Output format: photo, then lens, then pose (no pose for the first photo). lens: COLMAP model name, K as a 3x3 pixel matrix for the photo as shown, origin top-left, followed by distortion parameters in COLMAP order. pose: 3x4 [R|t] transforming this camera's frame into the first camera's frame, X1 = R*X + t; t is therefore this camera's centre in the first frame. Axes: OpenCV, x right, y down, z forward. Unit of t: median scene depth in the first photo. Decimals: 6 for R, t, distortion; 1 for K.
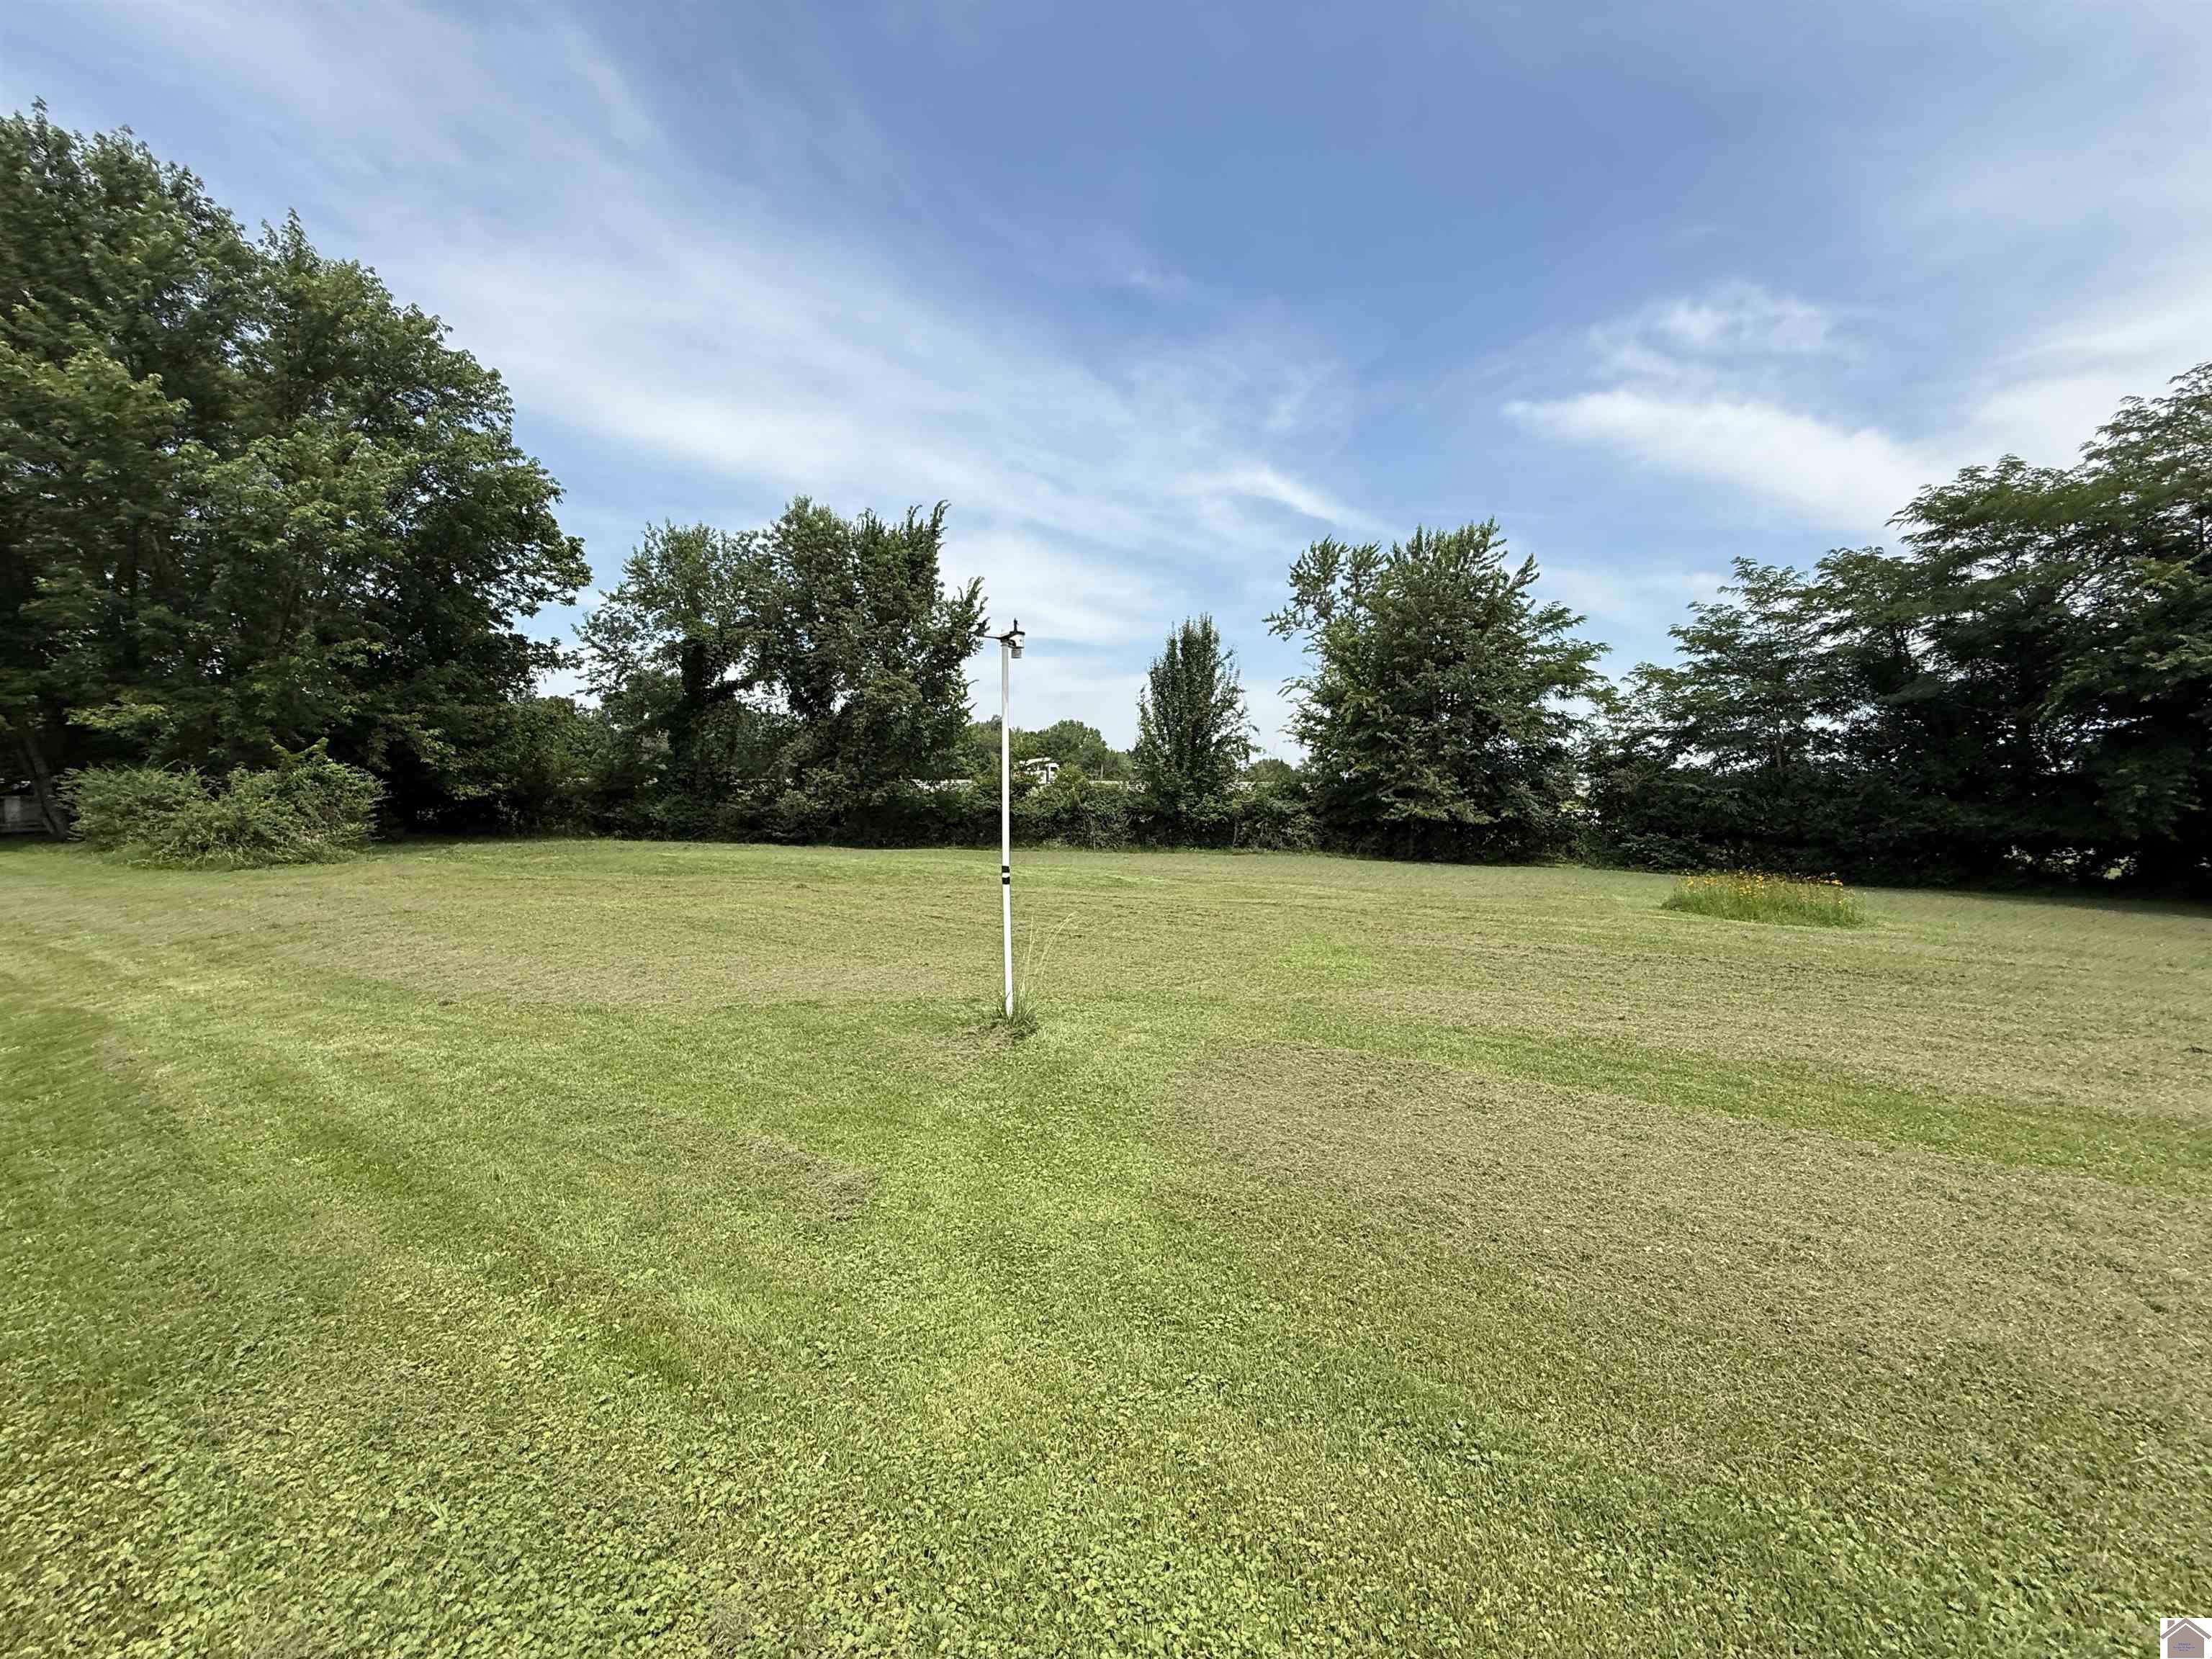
lens RADIAL K [[885.9, 0, 1105.0], [0, 885.9, 826.9], [0, 0, 1]] dist [0.003949, -0.001293]
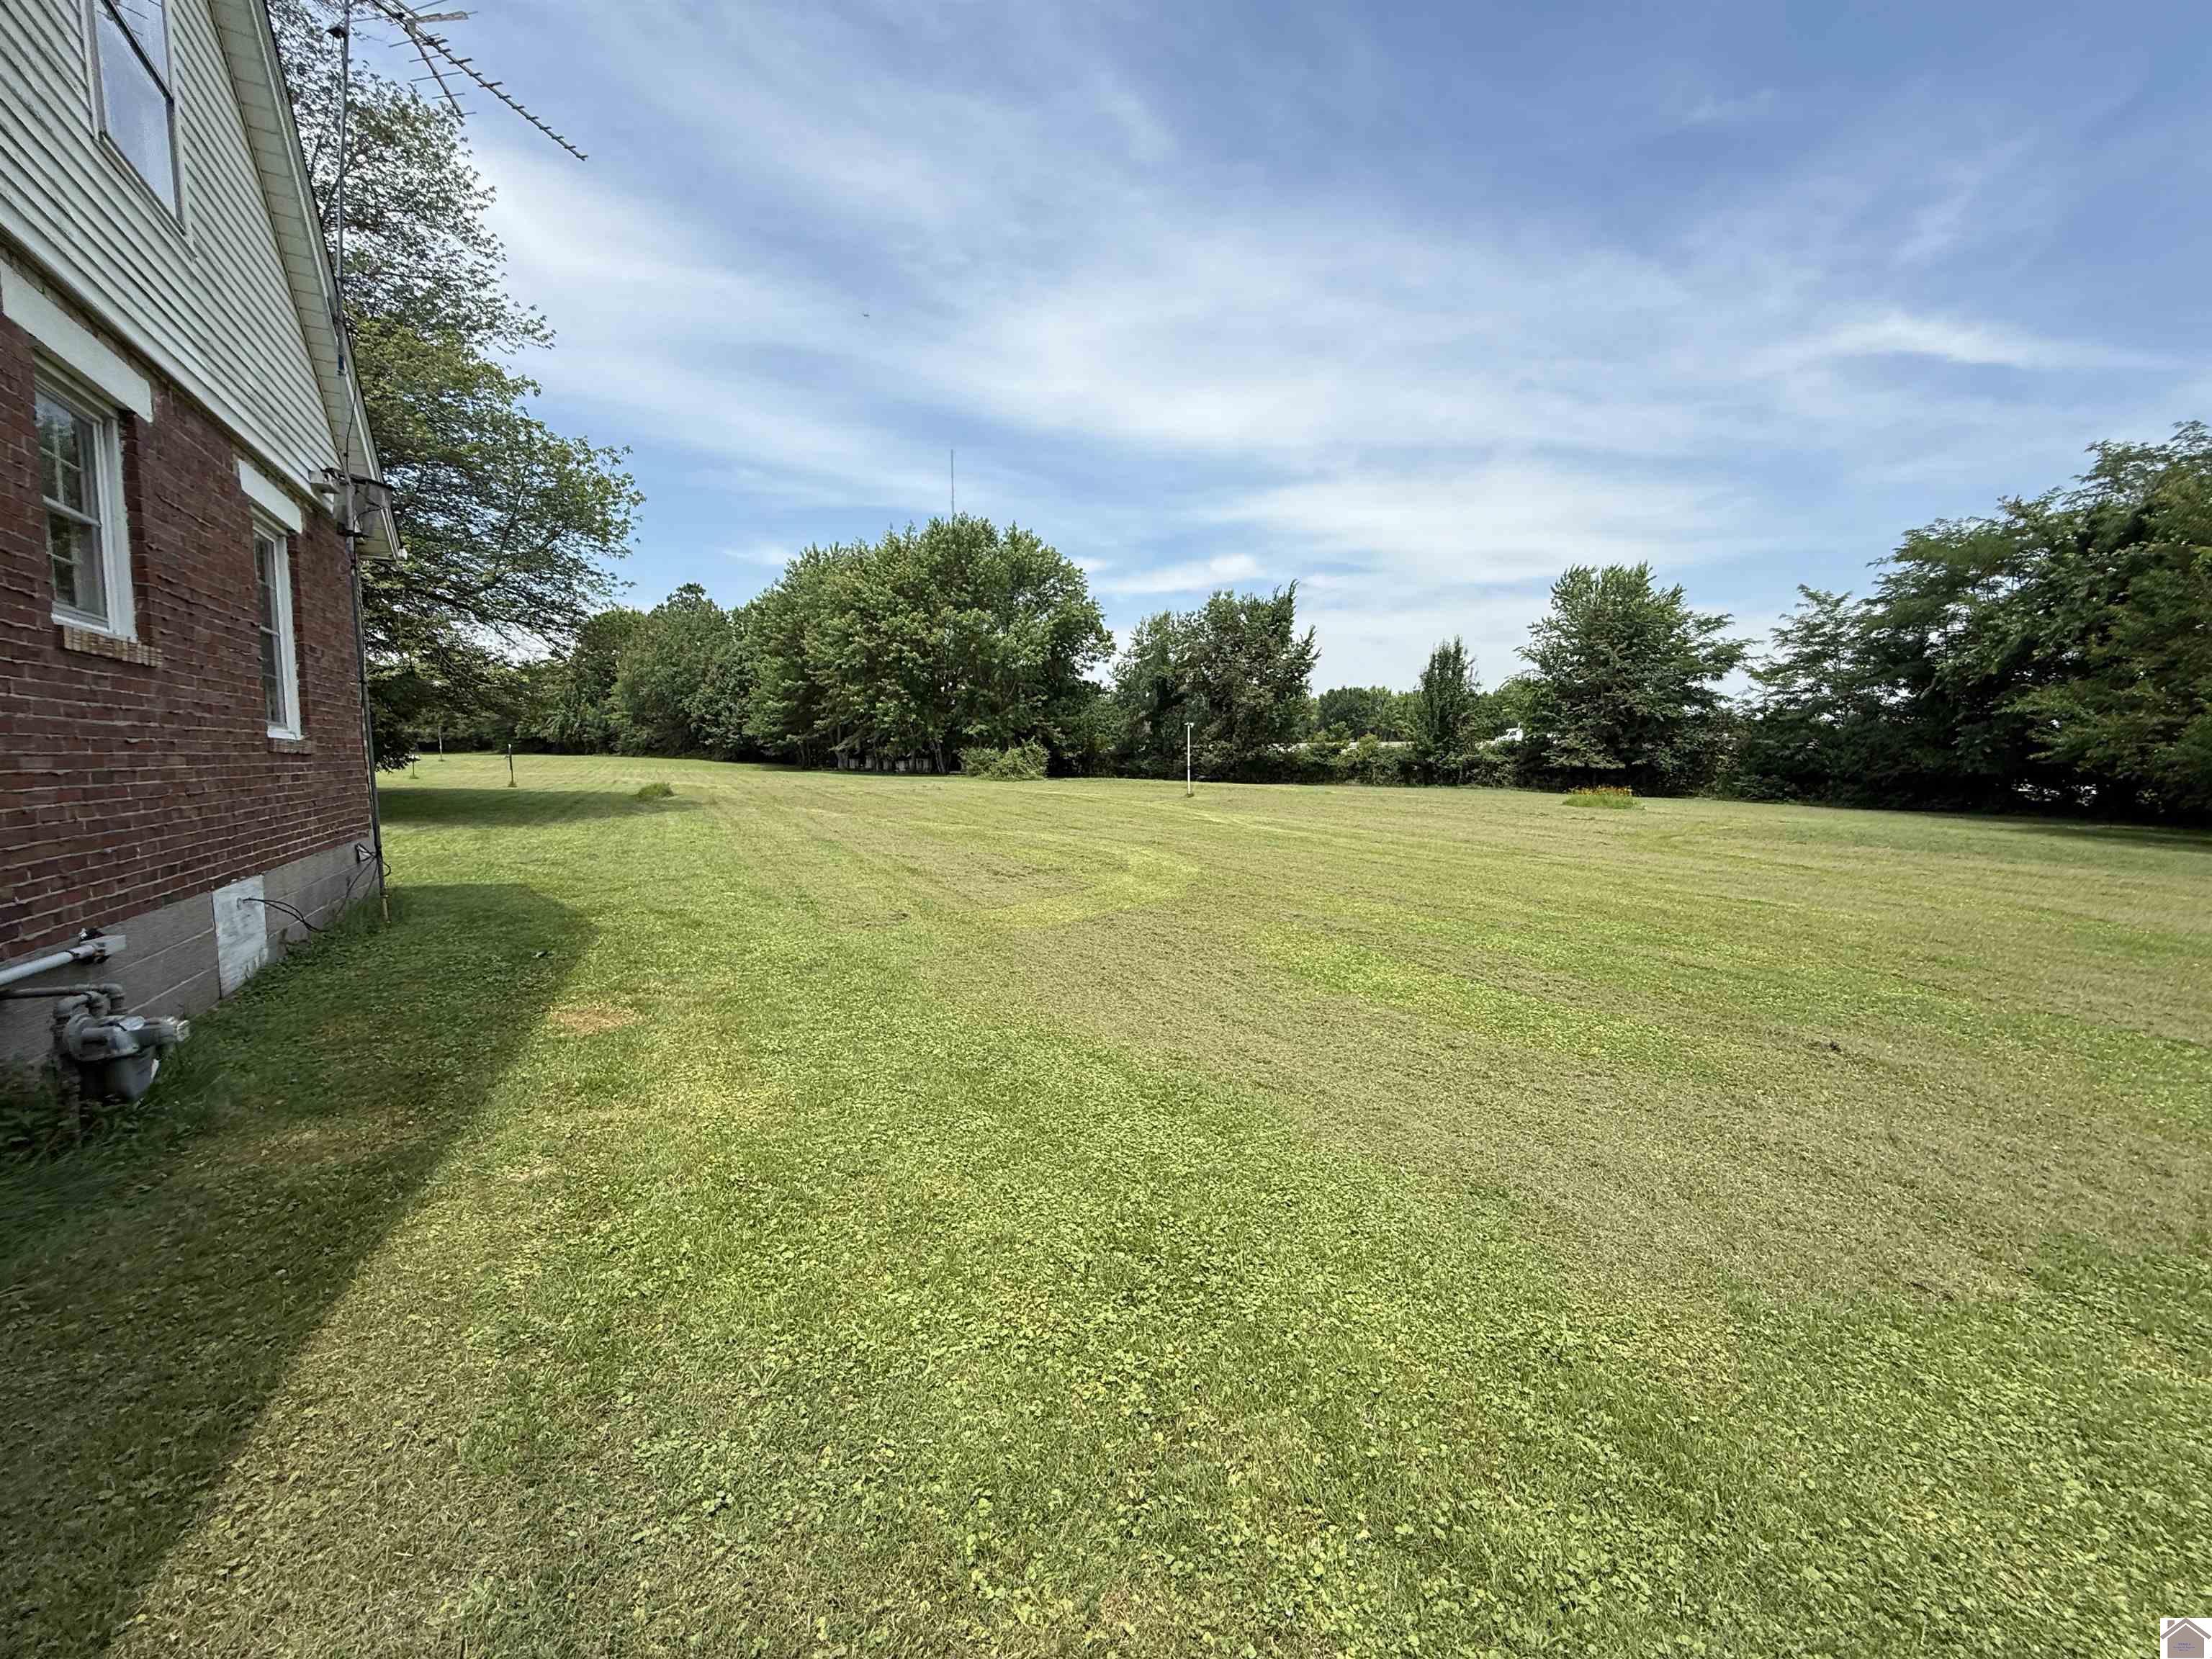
lens RADIAL K [[885.9, 0, 1104.8], [0, 885.9, 832.4], [0, 0, 1]] dist [0.003949, -0.001293]
pose [[0.861368, 0.033805, -0.506855, 0.398414], [-0.008886, 0.998633, 0.051504, 0.031439], [0.507903, -0.039860, 0.860491, -0.700268]]
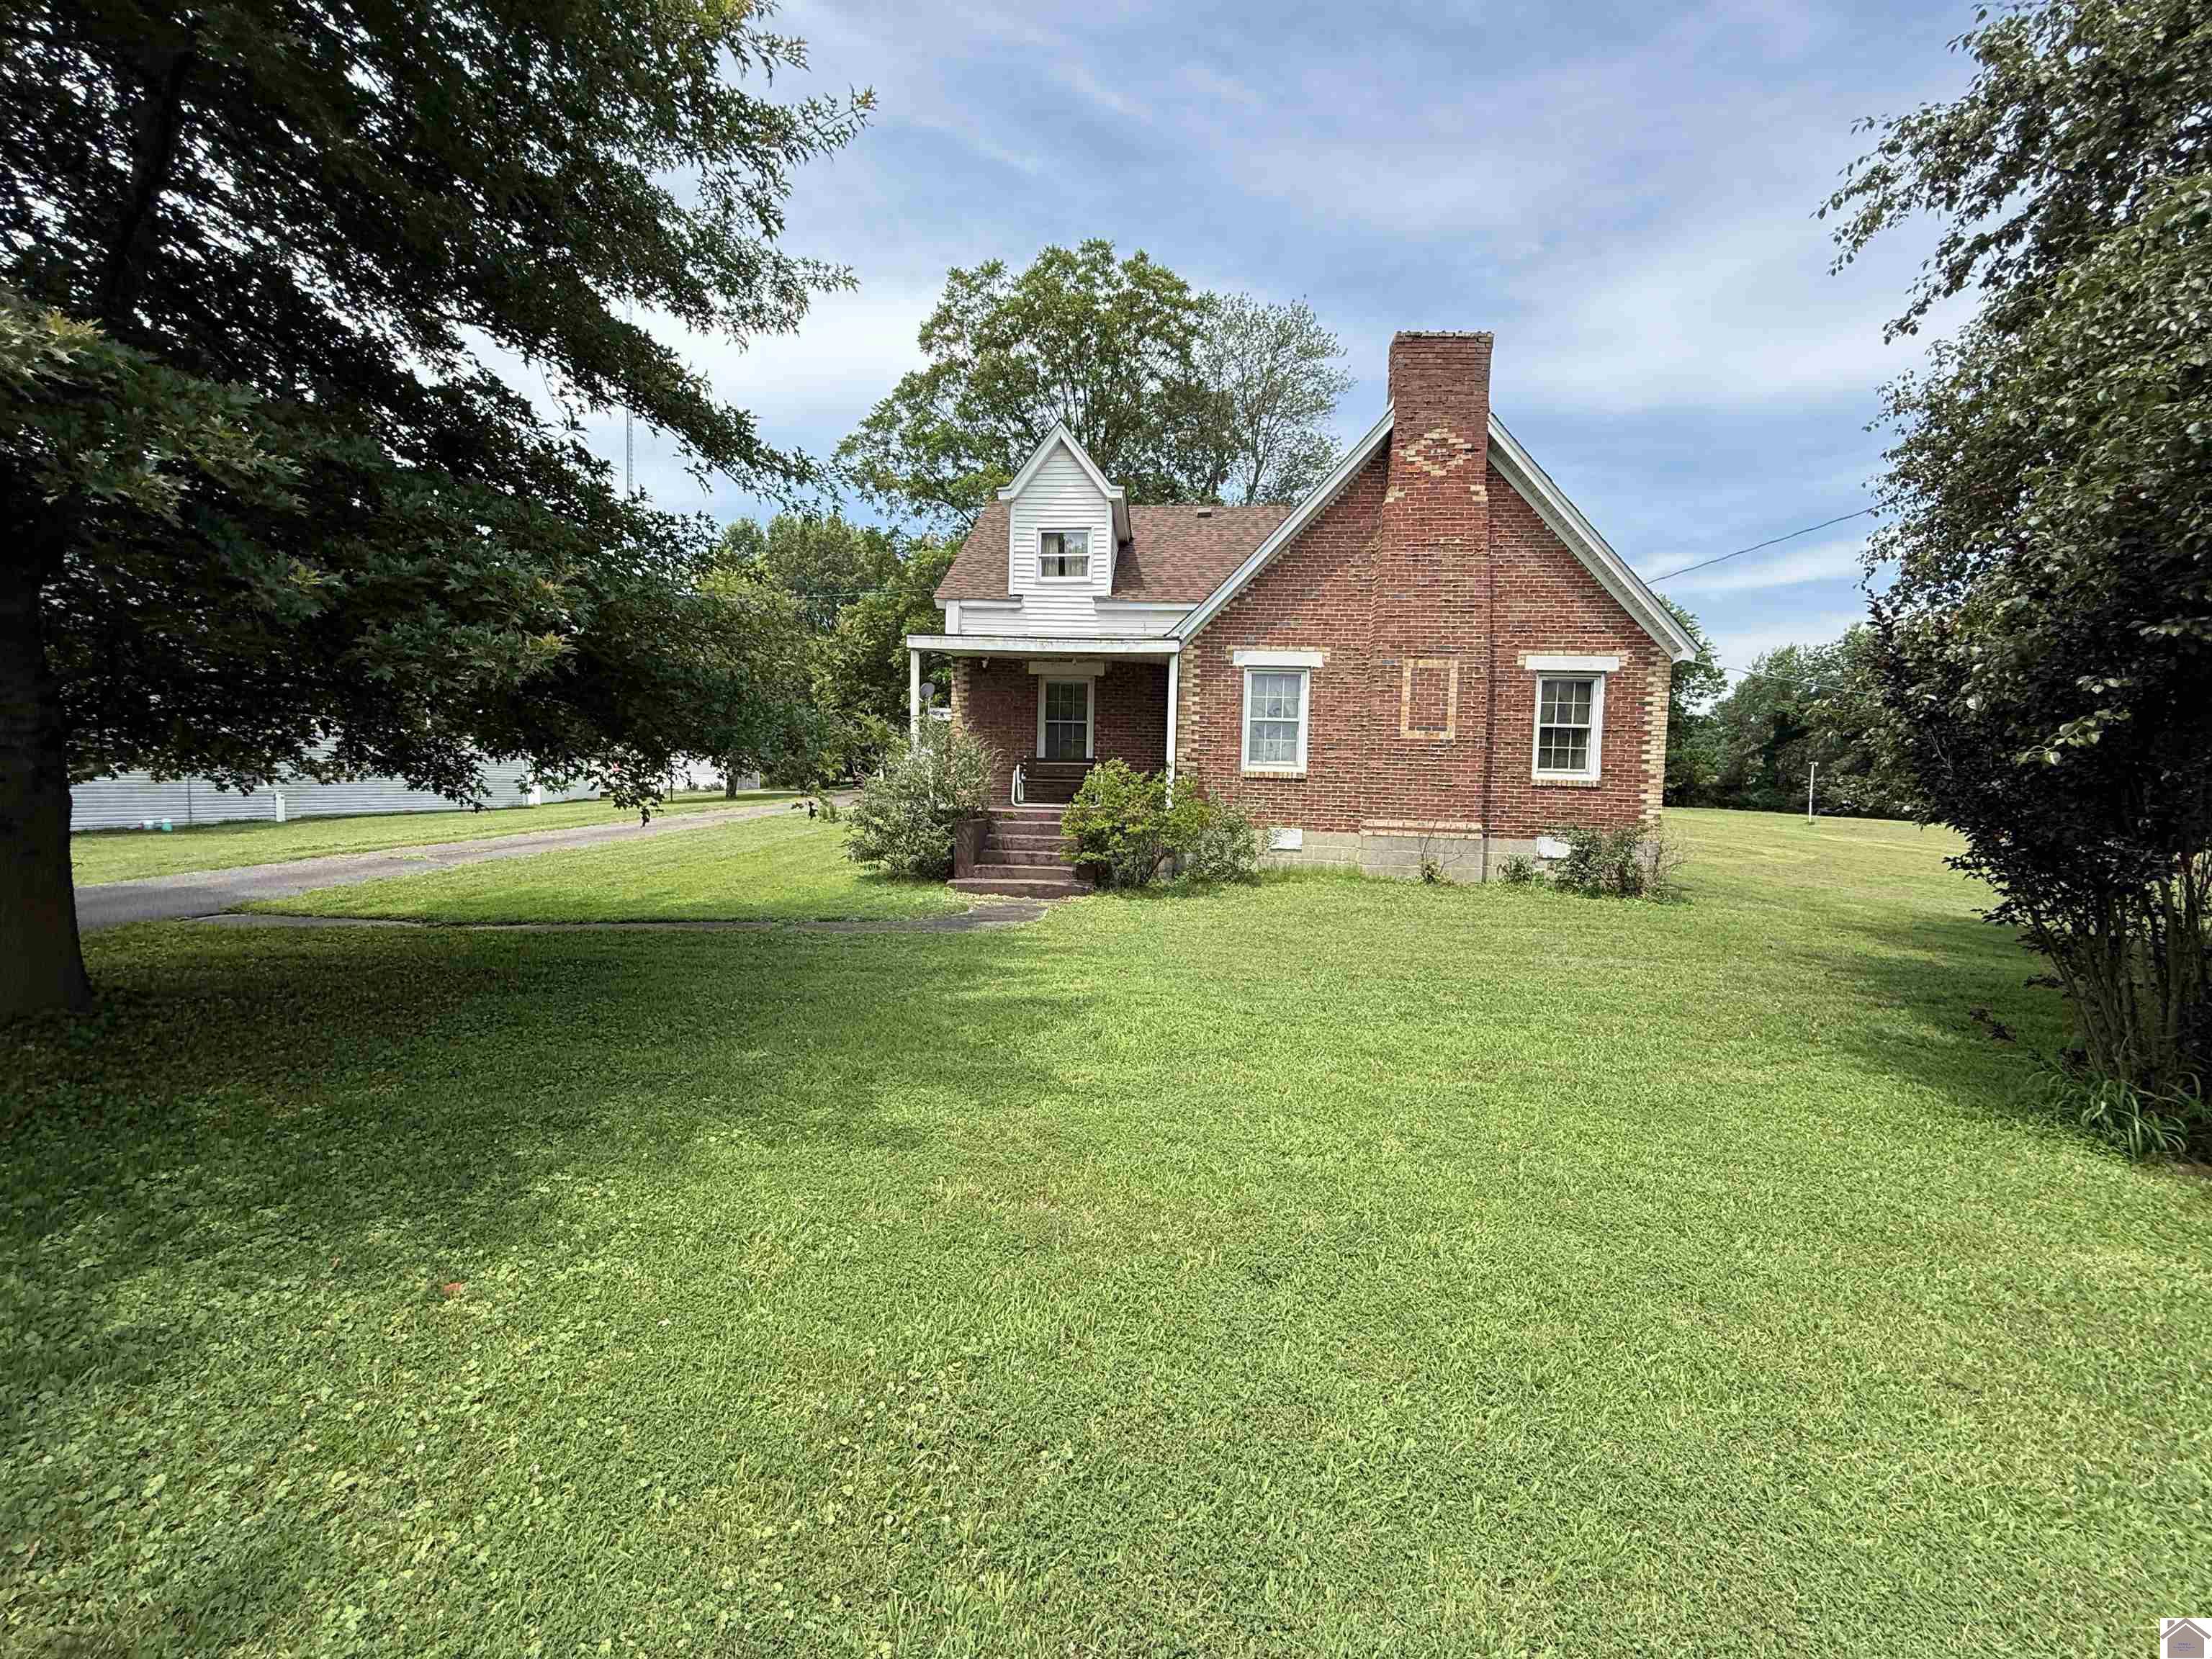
lens RADIAL K [[885.9, 0, 1105.9], [0, 885.9, 834.3], [0, 0, 1]] dist [0.003949, -0.001293]
pose [[0.447175, 0.063547, -0.892186, 0.602671], [-0.046769, 0.997770, 0.047626, 0.038121], [0.893223, 0.020430, 0.449150, -1.143635]]
